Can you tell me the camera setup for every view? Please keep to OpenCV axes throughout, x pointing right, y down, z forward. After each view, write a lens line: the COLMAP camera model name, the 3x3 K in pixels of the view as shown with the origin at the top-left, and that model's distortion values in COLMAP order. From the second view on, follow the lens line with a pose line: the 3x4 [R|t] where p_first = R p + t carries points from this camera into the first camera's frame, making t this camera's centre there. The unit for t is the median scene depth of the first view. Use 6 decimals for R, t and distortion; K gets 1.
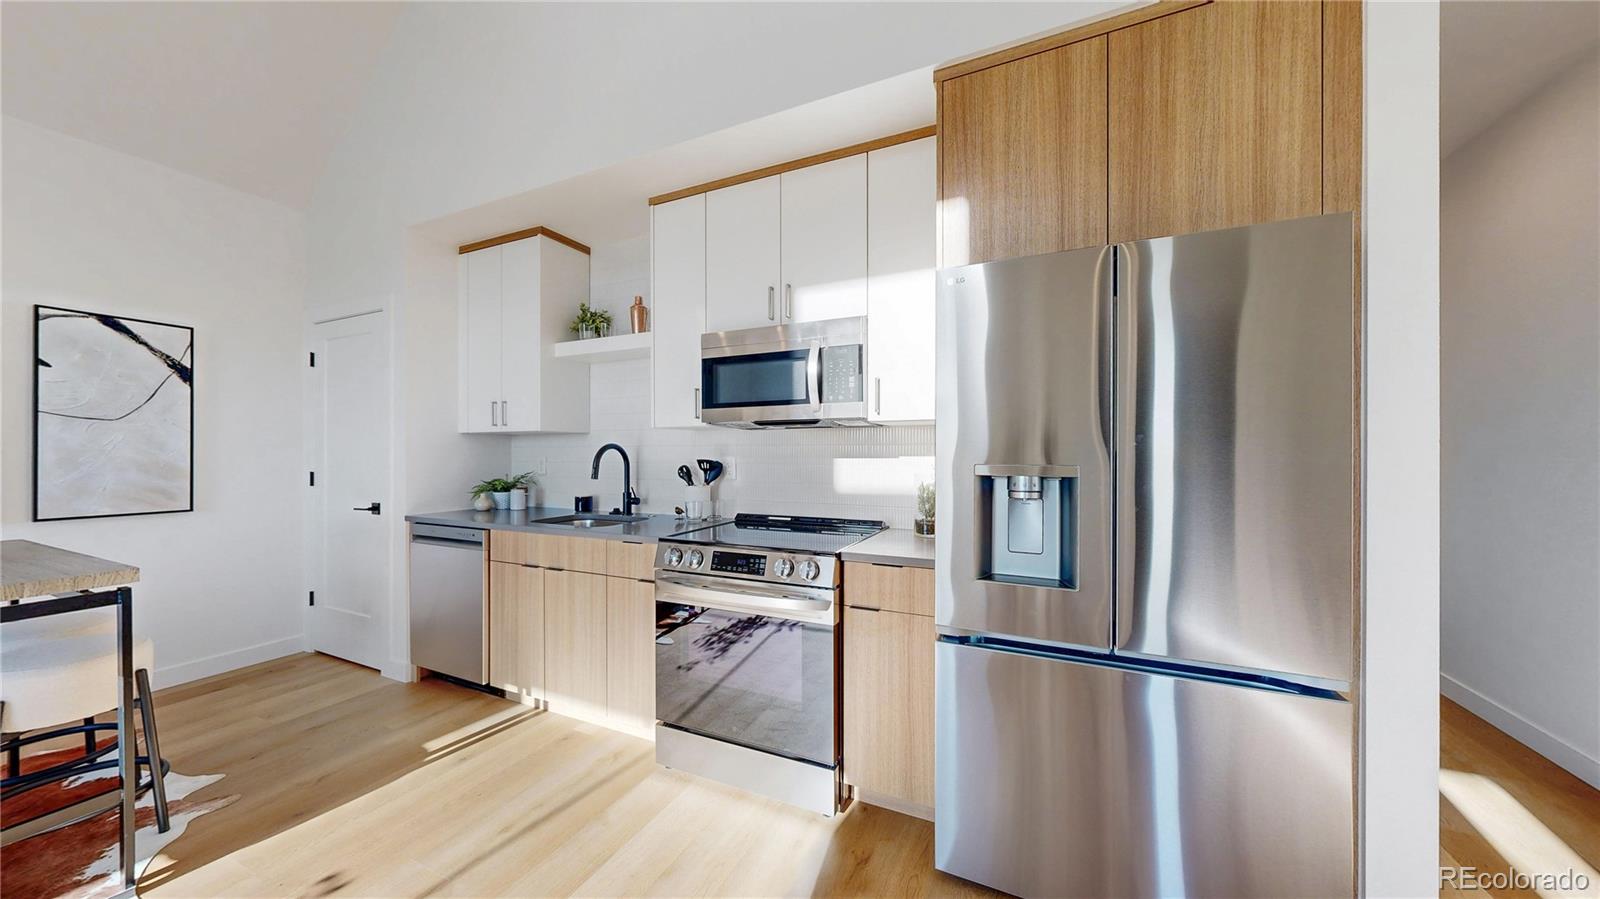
lens RADIAL K [[525.8, 0, 806.9], [0, 525.8, 451.6], [0, 0, 1]] dist [-0.000379, -0.000058]
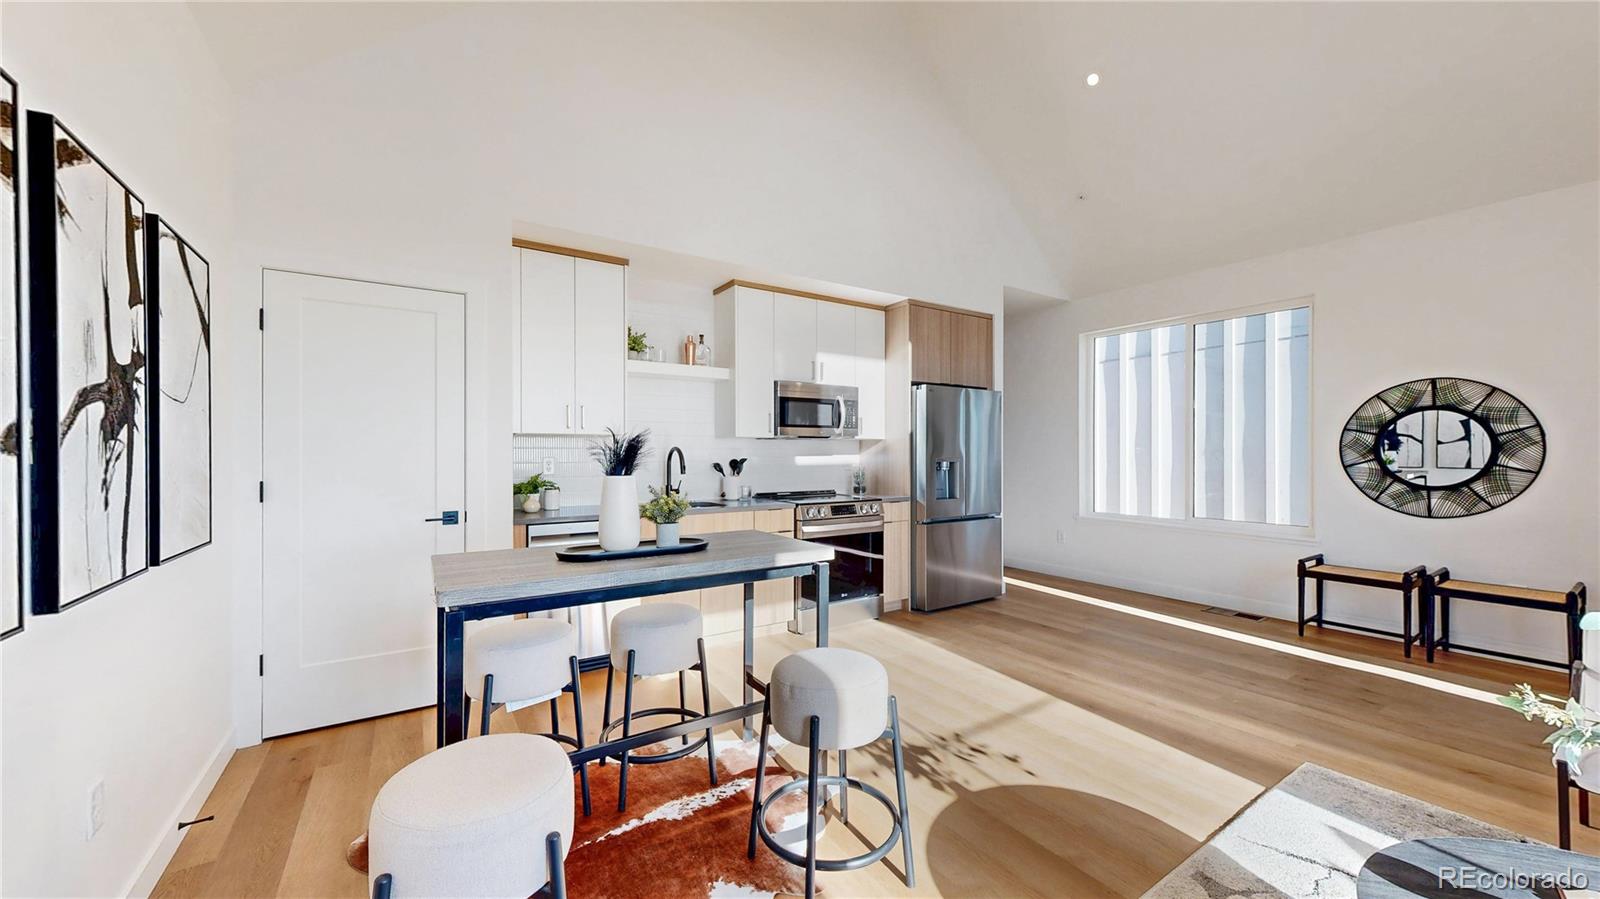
lens RADIAL K [[585.2, 0, 798.6], [0, 585.2, 452.9], [0, 0, 1]] dist [0.001013, 0.000081]
pose [[0.528334, 0.000528, 0.849036, -1.720454], [-0.001469, 0.999999, 0.000292, -0.001183], [-0.849035, -0.001401, 0.528334, -0.009011]]
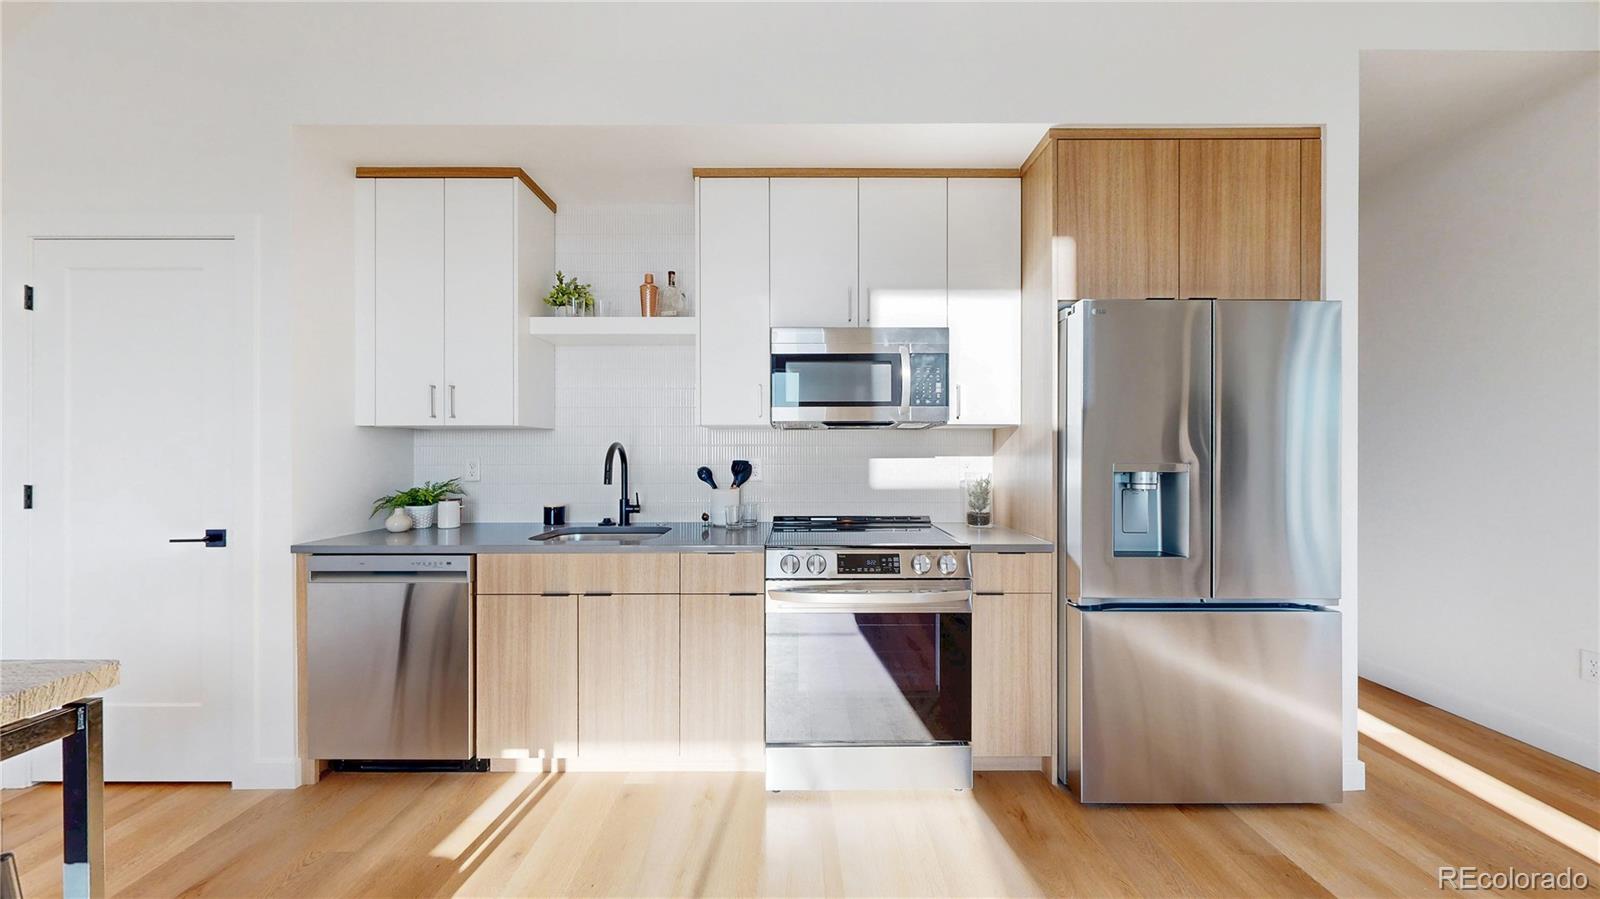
lens RADIAL K [[525.8, 0, 806.9], [0, 525.8, 451.6], [0, 0, 1]] dist [-0.000379, -0.000058]
pose [[0.907641, 0.001223, 0.419746, -0.544359], [-0.000971, 0.999999, -0.000814, -0.000204], [-0.419747, 0.000331, 0.907641, 0.118694]]
